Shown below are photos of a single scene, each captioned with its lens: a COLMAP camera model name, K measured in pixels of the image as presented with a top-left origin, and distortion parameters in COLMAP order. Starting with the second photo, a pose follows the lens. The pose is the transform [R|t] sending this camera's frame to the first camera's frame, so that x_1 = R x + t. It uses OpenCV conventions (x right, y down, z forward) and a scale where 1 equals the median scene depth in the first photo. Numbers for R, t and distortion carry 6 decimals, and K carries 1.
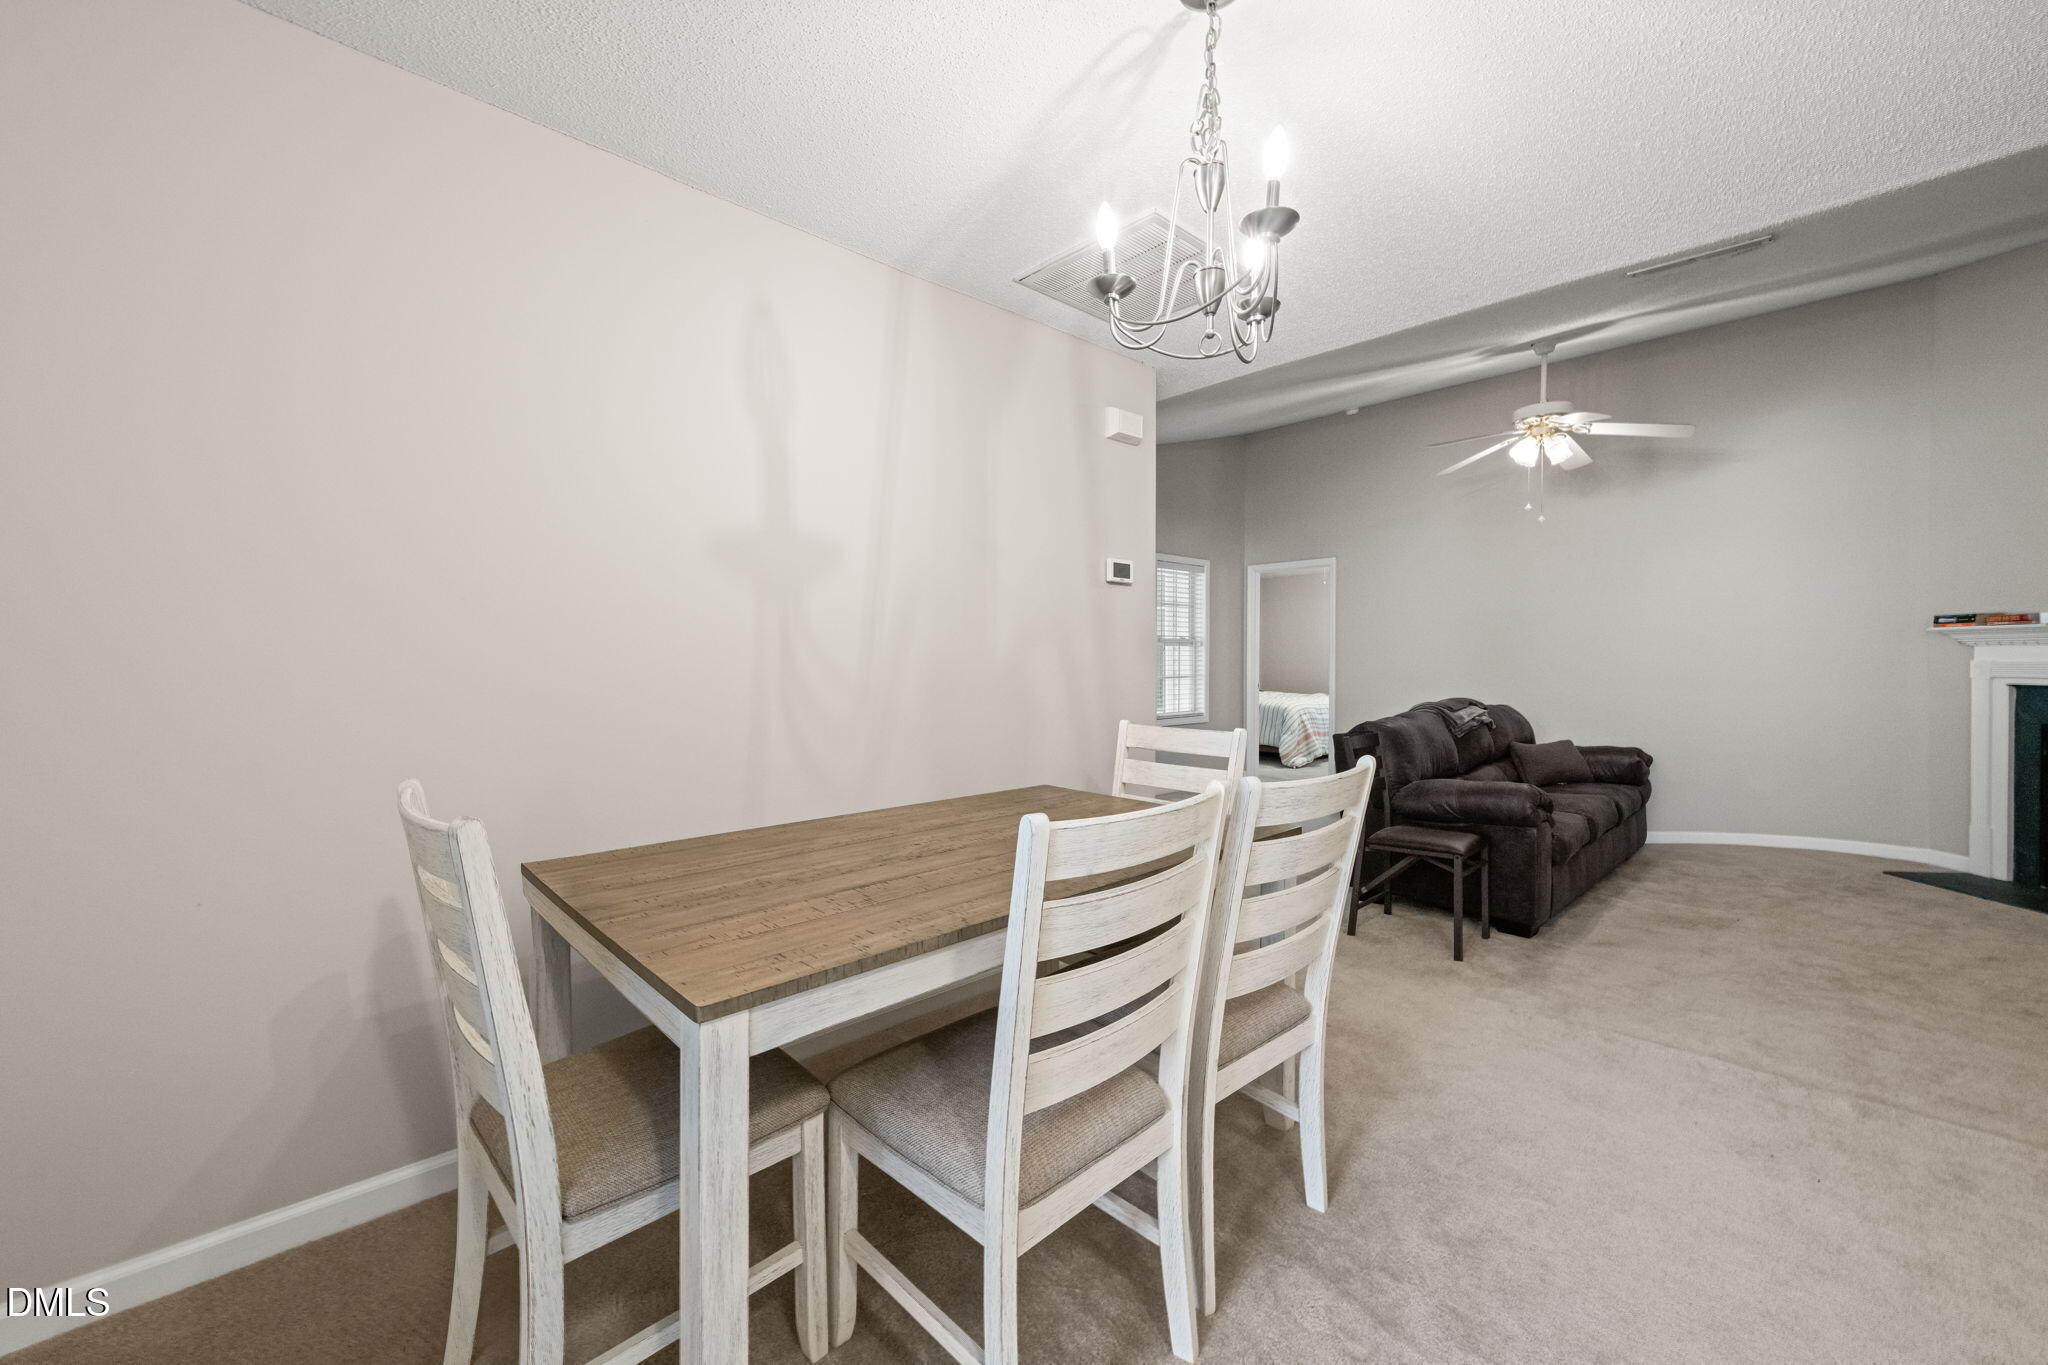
lens RADIAL K [[788.8, 0, 1028.1], [0, 788.8, 671.8], [0, 0, 1]] dist [0.000266, 0.000072]
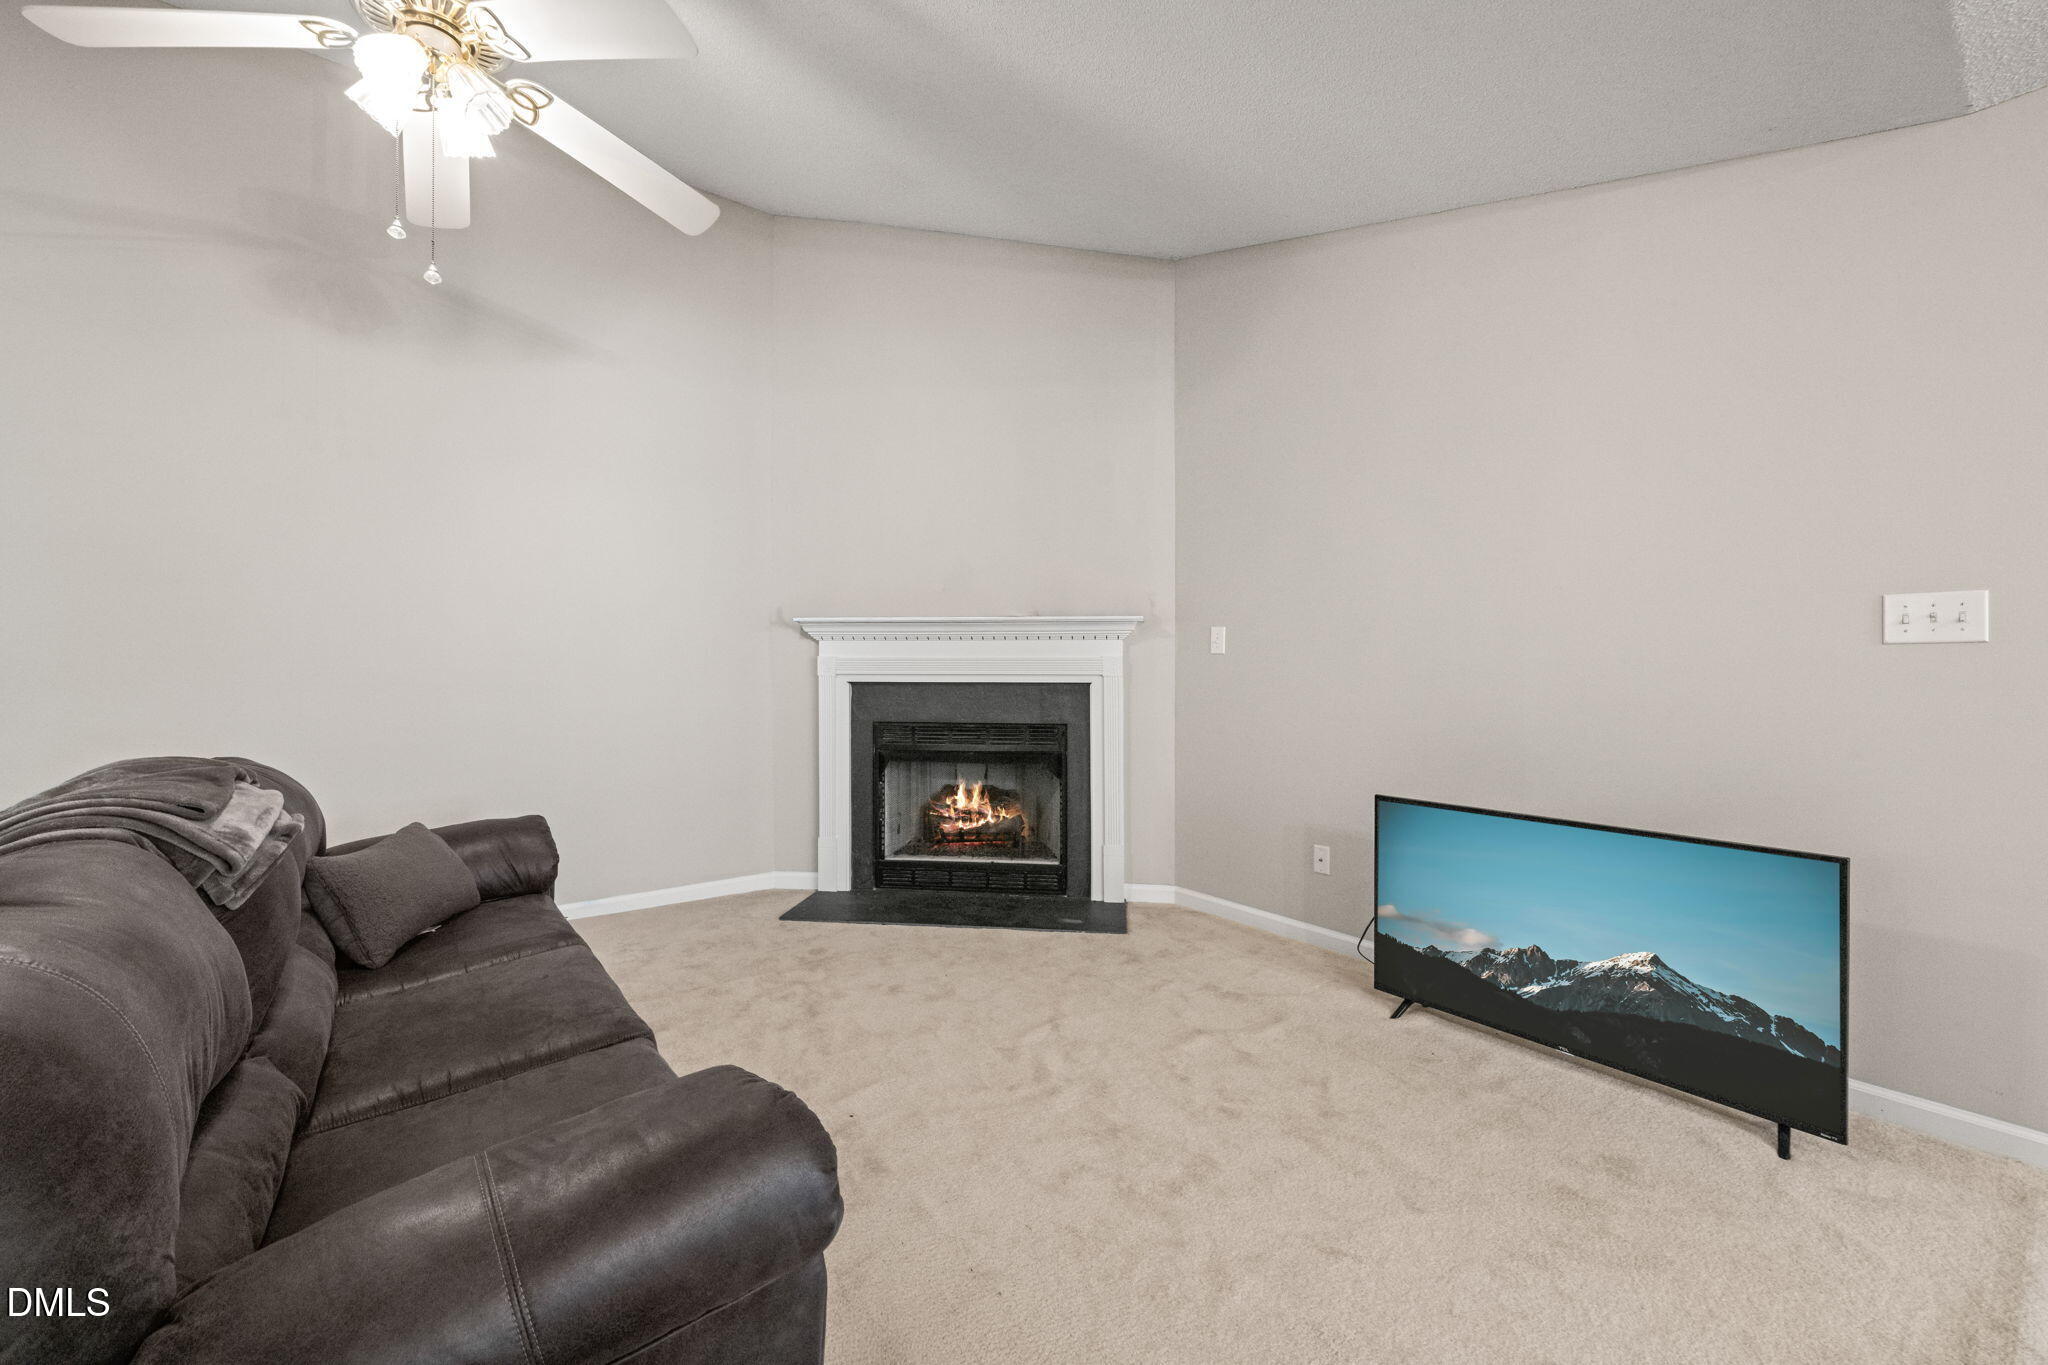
lens RADIAL K [[823.7, 0, 1035.8], [0, 823.7, 664.3], [0, 0, 1]] dist [0.005977, -0.000698]
pose [[0.063700, 0.002888, 0.997965, 0.299697], [0.011560, 0.999927, -0.003632, 0.001124], [-0.997902, 0.011768, 0.063662, 0.769709]]
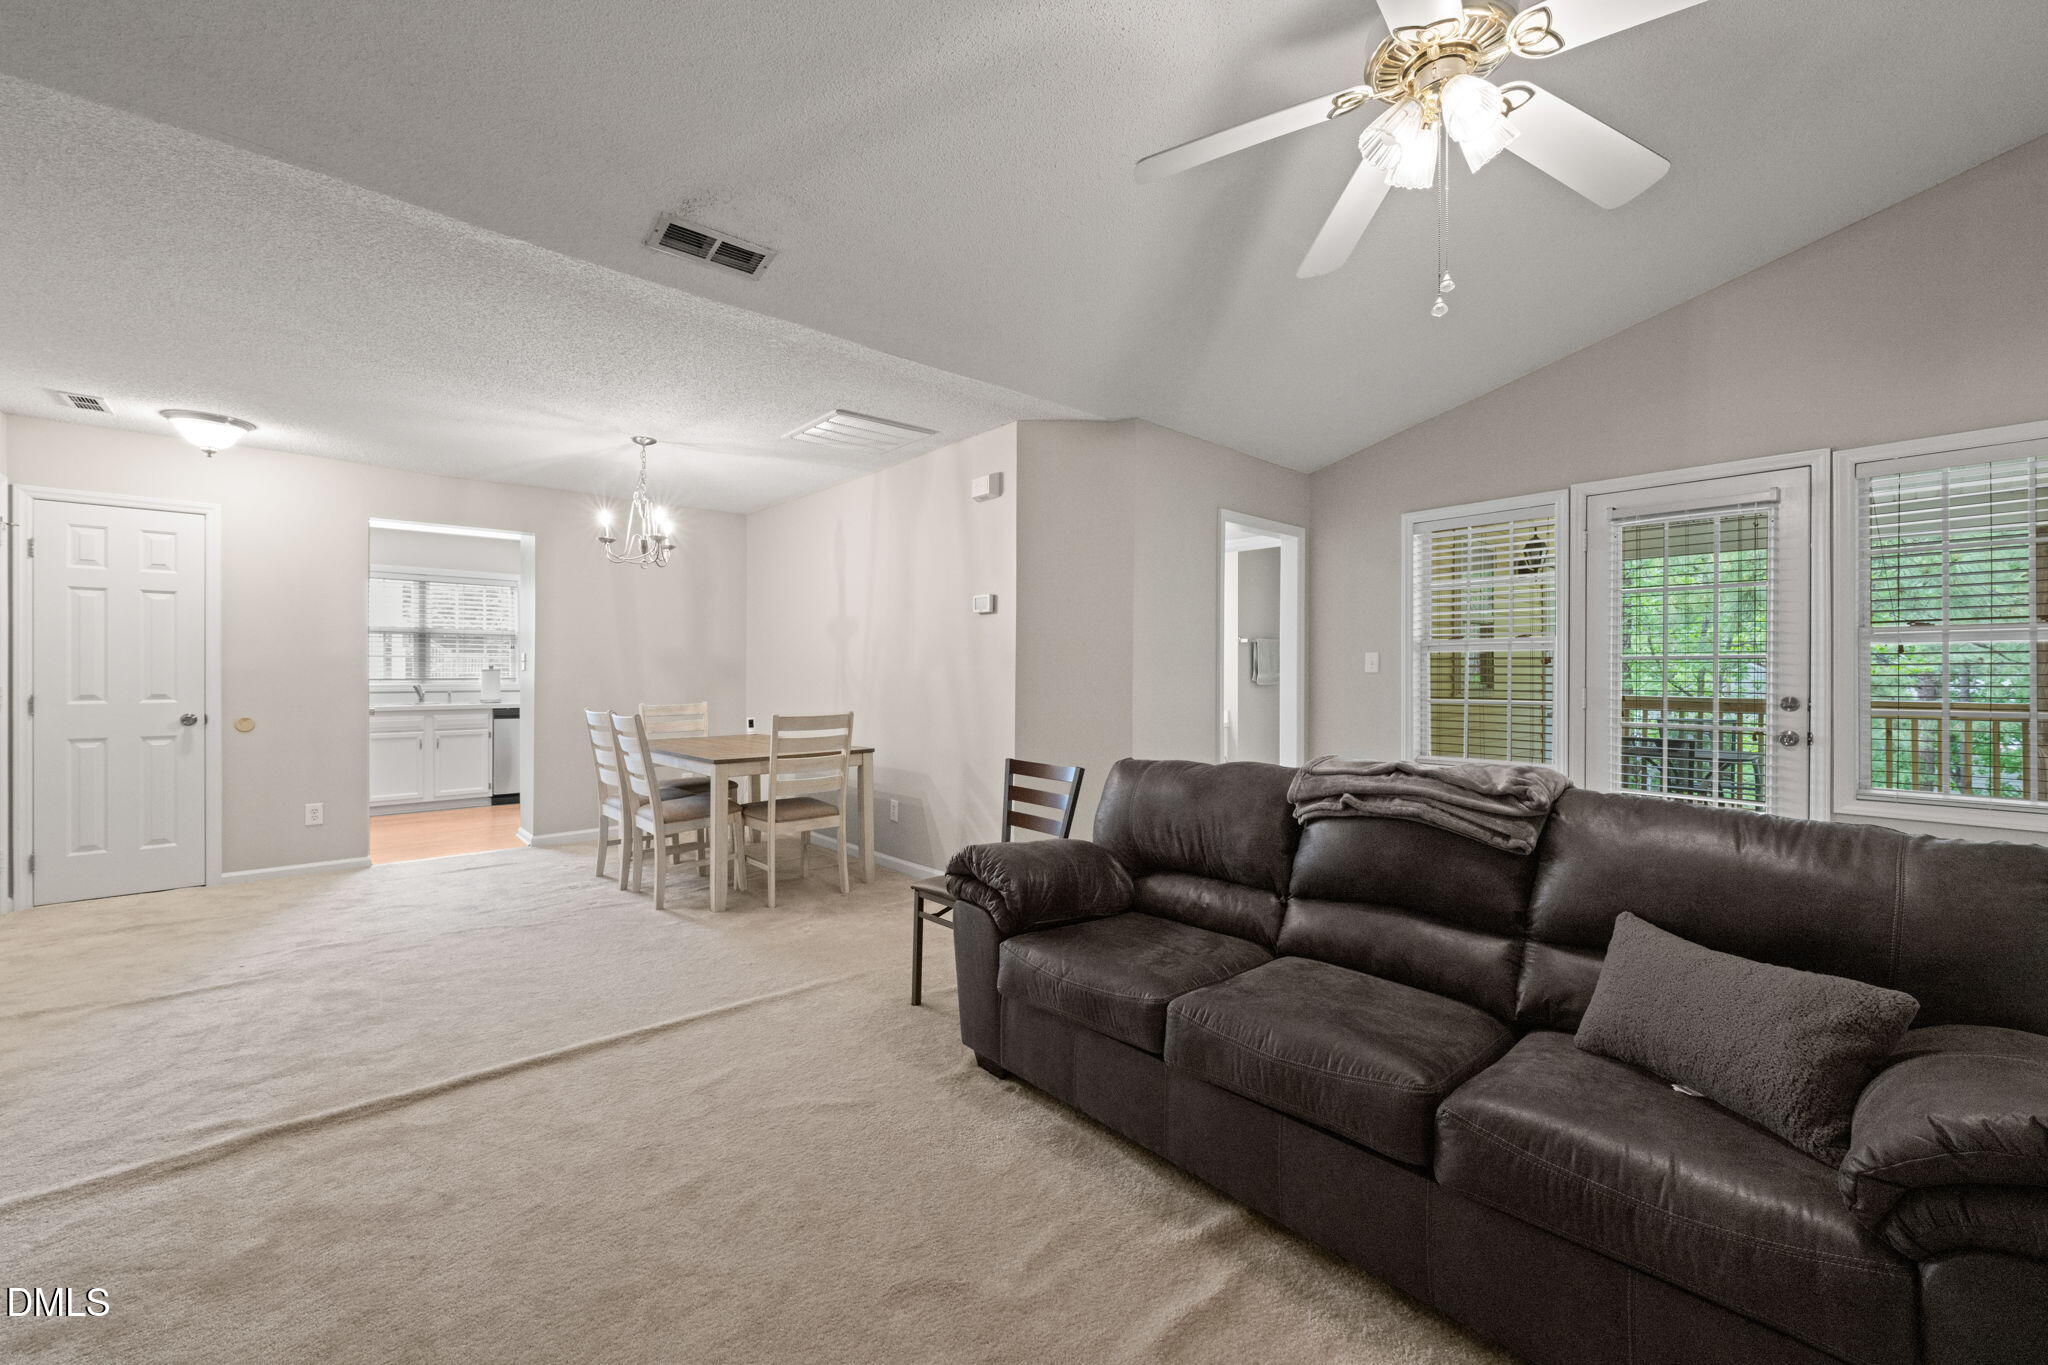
lens RADIAL K [[823.7, 0, 1024.2], [0, 823.7, 673.2], [0, 0, 1]] dist [0.005977, -0.000698]
pose [[-0.004379, -0.003008, -0.999986, 1.190090], [-0.015422, 0.999877, -0.002940, -0.010865], [0.999871, 0.015409, -0.004424, 0.903316]]
